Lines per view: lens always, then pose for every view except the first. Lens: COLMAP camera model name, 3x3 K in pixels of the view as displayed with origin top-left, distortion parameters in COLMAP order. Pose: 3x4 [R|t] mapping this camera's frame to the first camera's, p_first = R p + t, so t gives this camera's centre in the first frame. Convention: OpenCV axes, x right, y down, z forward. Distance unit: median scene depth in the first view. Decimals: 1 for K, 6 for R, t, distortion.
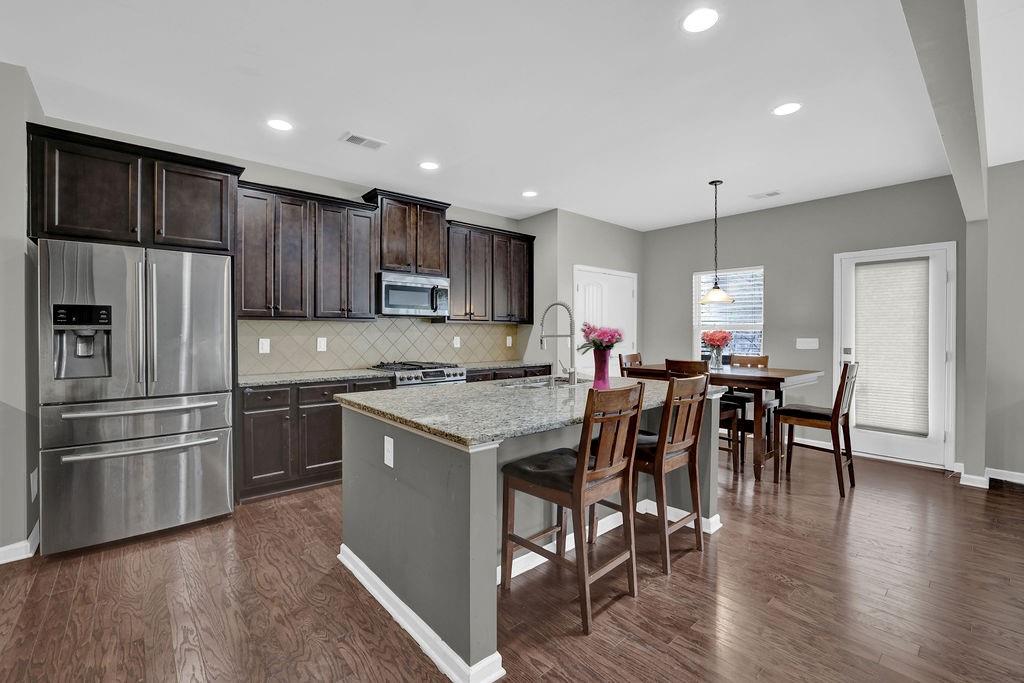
lens RADIAL K [[440.5, 0, 509.1], [0, 440.5, 336.4], [0, 0, 1]] dist [-0.042967, 0.016267]
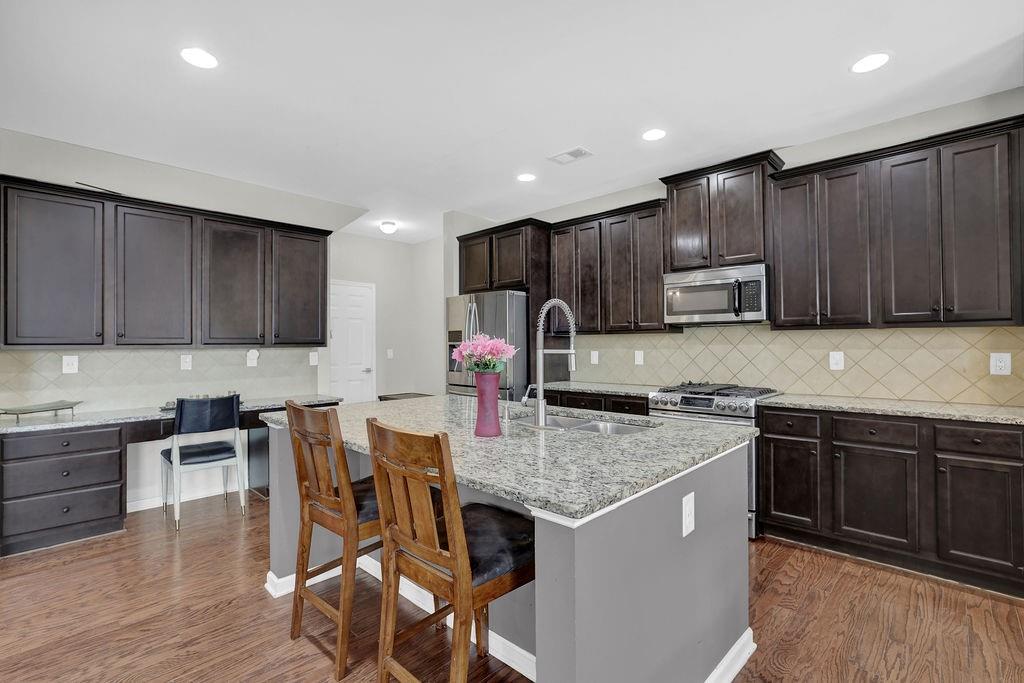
lens RADIAL K [[473.5, 0, 512.0], [0, 473.5, 341.5], [0, 0, 1]] dist [-0.043152, 0.020662]
pose [[0.086761, -0.007256, -0.996203, 0.590596], [-0.004763, 0.999959, -0.007698, -0.008171], [0.996218, 0.005413, 0.086723, 0.626932]]
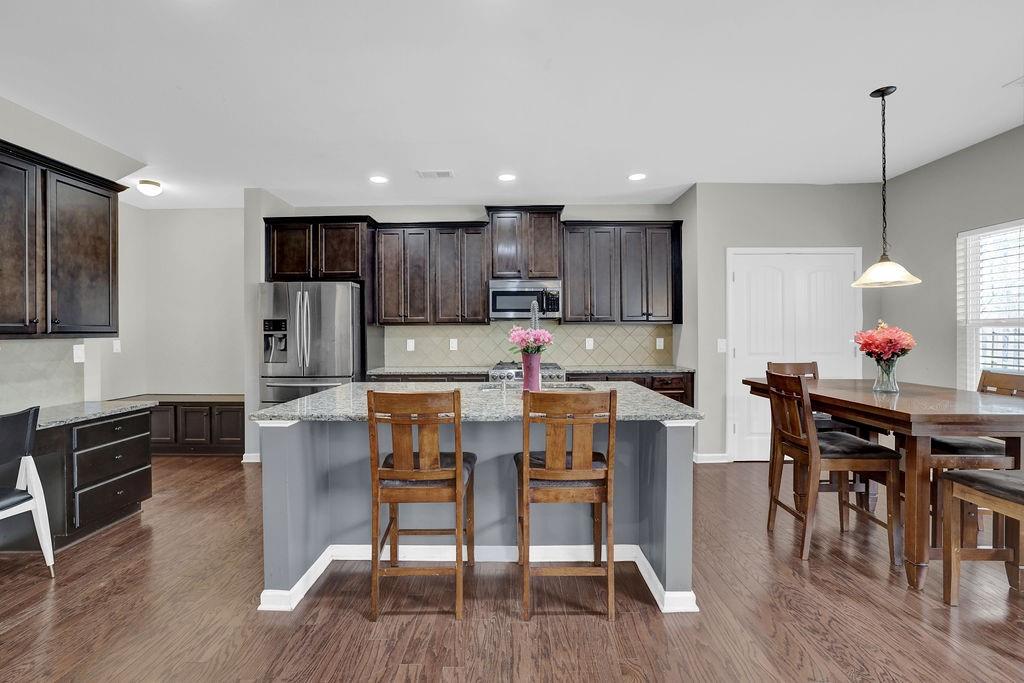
lens RADIAL K [[447.0, 0, 512.1], [0, 447.0, 336.3], [0, 0, 1]] dist [-0.025709, 0.000727]
pose [[0.749515, -0.000264, -0.661987, 0.505677], [-0.000807, 0.999999, -0.001313, -0.003088], [0.661987, 0.001518, 0.749514, 0.183857]]
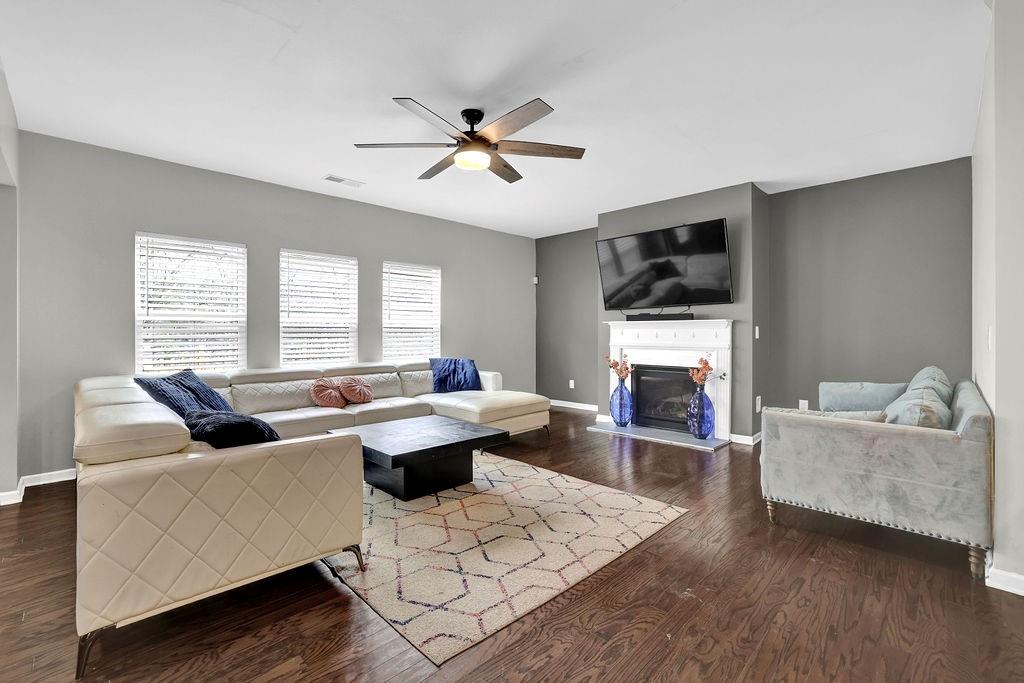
lens RADIAL K [[456.8, 0, 509.3], [0, 456.8, 333.6], [0, 0, 1]] dist [-0.030721, 0.000178]
pose [[-0.071726, -0.006893, 0.997401, 0.134562], [0.010614, 0.999914, 0.007674, 0.018422], [-0.997368, 0.011137, -0.071647, 0.066851]]
